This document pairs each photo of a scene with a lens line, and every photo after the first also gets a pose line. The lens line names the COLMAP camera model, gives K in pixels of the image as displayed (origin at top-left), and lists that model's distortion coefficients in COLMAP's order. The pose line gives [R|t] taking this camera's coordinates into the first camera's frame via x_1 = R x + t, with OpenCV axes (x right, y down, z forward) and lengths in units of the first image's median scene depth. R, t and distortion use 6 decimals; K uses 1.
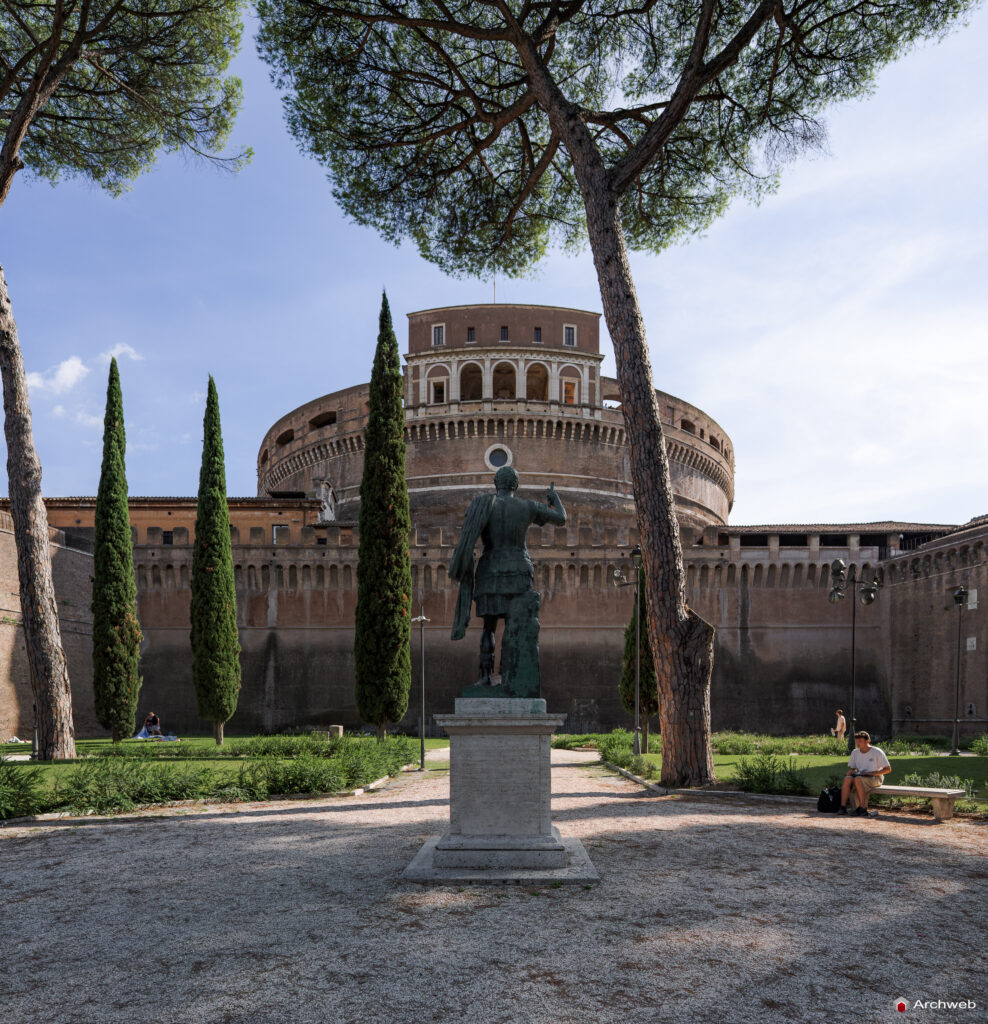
lens RADIAL K [[597.5, 0, 536.6], [0, 597.5, 707.8], [0, 0, 1]] dist [-0.003612, -0.000636]
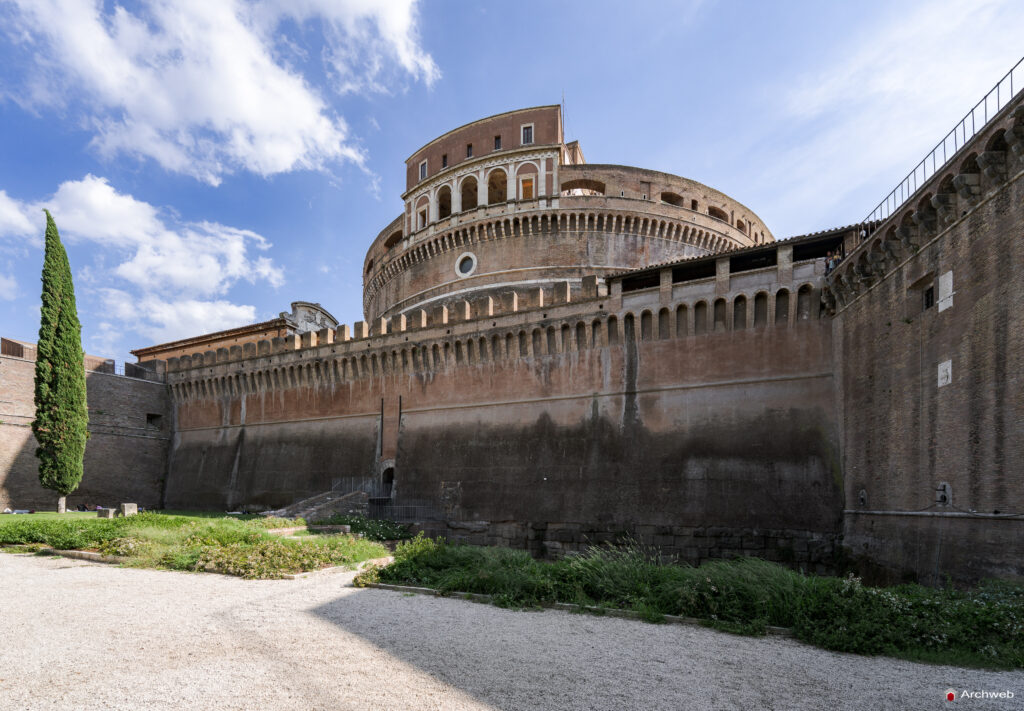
lens RADIAL K [[419.5, 0, 543.5], [0, 419.5, 489.6], [0, 0, 1]] dist [-0.000680, 0.000002]
pose [[0.921123, 0.002388, -0.389264, 0.375155], [-0.007148, 0.999916, -0.010781, 0.003737], [0.389206, 0.012713, 0.921063, 0.351181]]
